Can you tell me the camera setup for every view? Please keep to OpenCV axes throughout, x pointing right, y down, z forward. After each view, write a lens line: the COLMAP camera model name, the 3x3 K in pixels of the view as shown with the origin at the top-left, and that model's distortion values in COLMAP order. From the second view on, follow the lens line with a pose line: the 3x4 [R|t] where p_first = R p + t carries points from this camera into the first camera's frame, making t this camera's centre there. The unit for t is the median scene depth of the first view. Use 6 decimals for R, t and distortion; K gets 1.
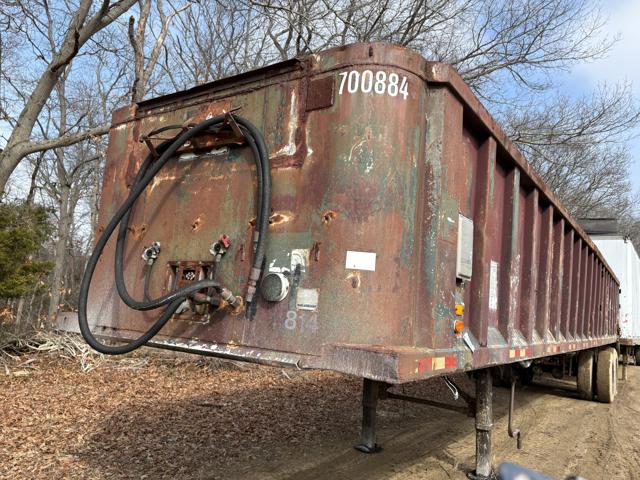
lens RADIAL K [[485.4, 0, 327.9], [0, 485.4, 251.8], [0, 0, 1]] dist [0.046573, -0.051309]
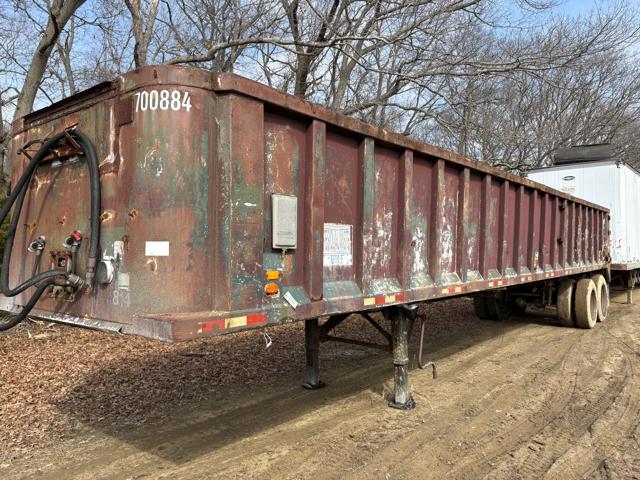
lens RADIAL K [[485.4, 0, 328.3], [0, 485.4, 242.3], [0, 0, 1]] dist [0.046573, -0.051309]
pose [[0.993728, -0.076583, -0.081482, 0.443877], [0.084244, 0.991891, 0.095163, -0.058216], [0.073533, -0.101430, 0.992121, -0.161336]]
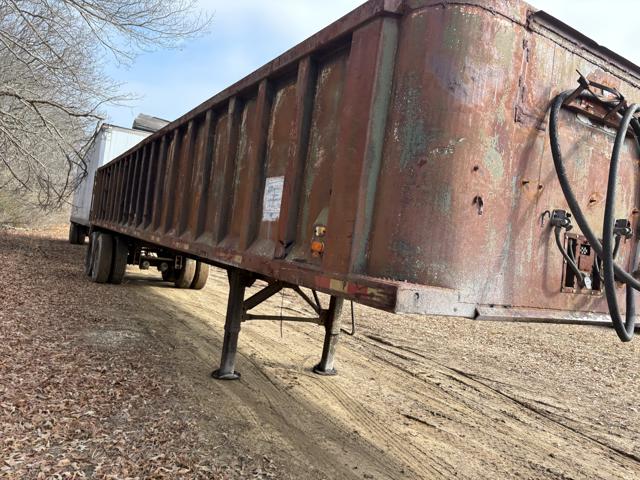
lens RADIAL K [[485.4, 0, 322.2], [0, 485.4, 241.9], [0, 0, 1]] dist [0.046573, -0.051309]
pose [[0.425682, -0.012801, 0.904782, -1.289056], [-0.201581, 0.973431, 0.108612, 0.028232], [-0.882134, -0.228621, 0.411792, 0.961878]]
